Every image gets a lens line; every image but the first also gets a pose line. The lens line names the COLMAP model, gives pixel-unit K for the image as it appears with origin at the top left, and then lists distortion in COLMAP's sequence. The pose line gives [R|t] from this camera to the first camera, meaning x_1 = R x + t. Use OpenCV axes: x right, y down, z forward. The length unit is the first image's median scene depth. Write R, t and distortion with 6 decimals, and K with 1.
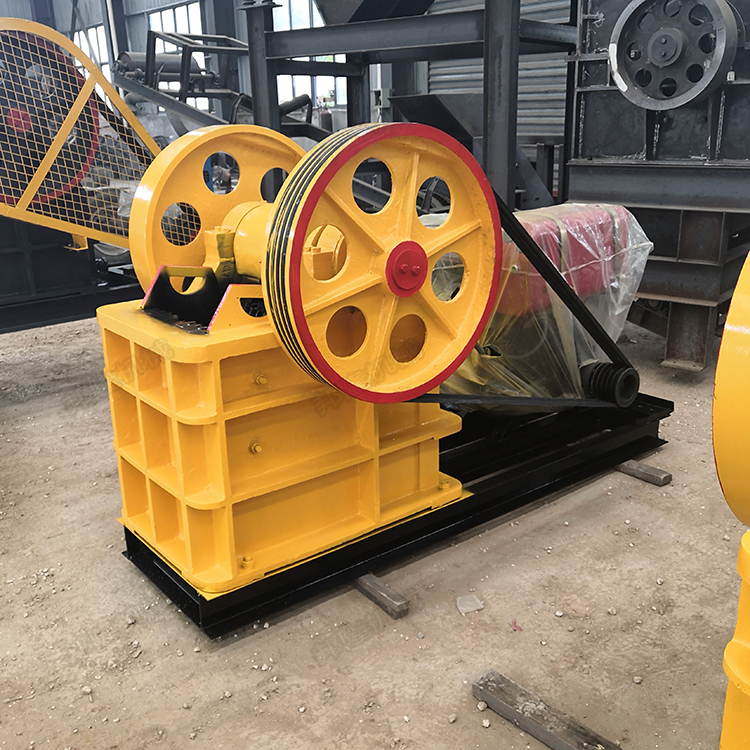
lens RADIAL K [[803.0, 0, 396.0], [0, 803.0, 385.0], [0, 0, 1]] dist [-0.020485, 0.041805]
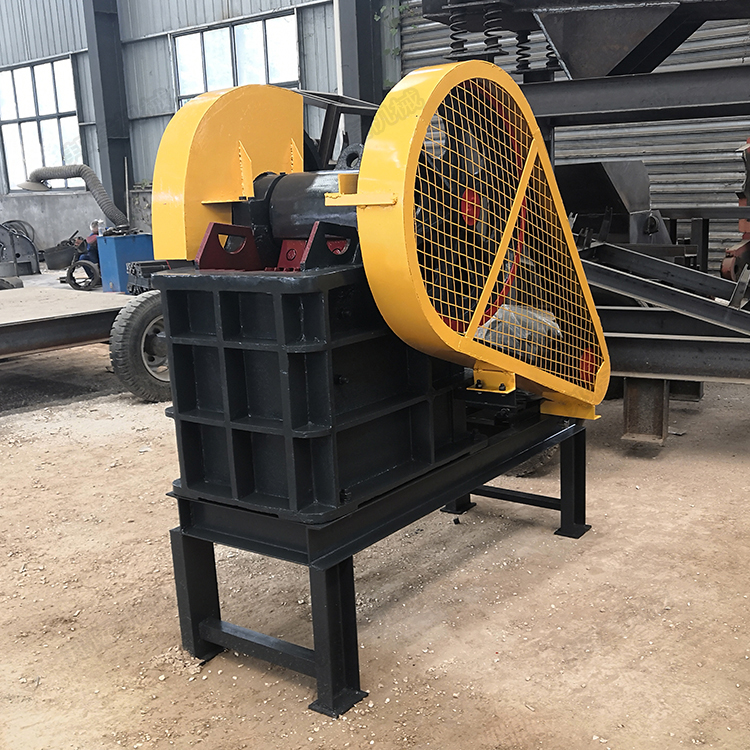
lens RADIAL K [[938.6, 0, 394.6], [0, 938.6, 404.0], [0, 0, 1]] dist [-0.012815, 0.003570]
pose [[0.981547, -0.064290, 0.180088, -0.736605], [0.081345, 0.992707, -0.088971, -0.112215], [-0.173055, 0.101979, 0.979619, 0.282612]]
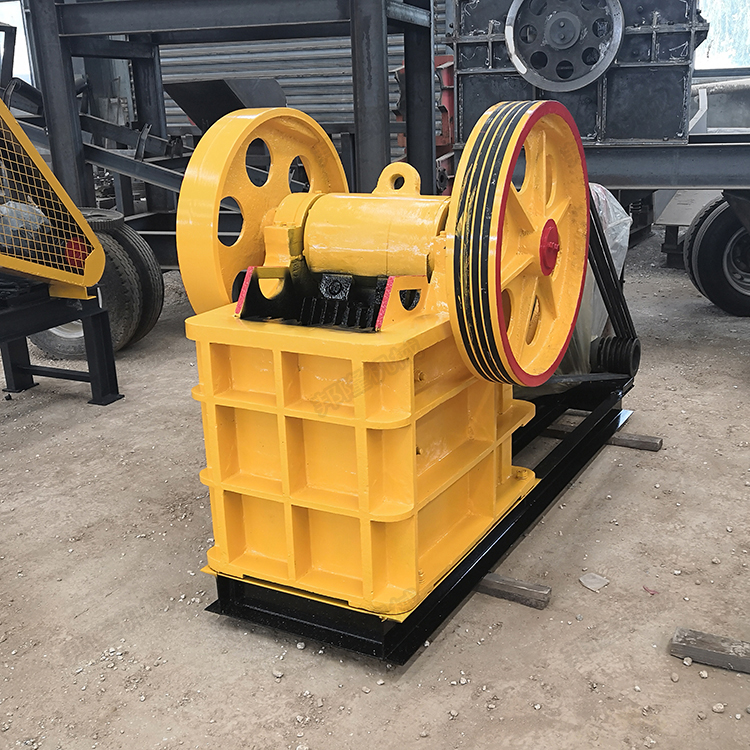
lens RADIAL K [[912.5, 0, 387.6], [0, 912.5, 395.6], [0, 0, 1]] dist [-0.028917, 0.067053]
pose [[0.929325, -0.122981, 0.348182, -0.378034], [0.128590, 0.991673, 0.007050, 0.001864], [-0.346149, 0.038221, 0.937401, 0.013716]]
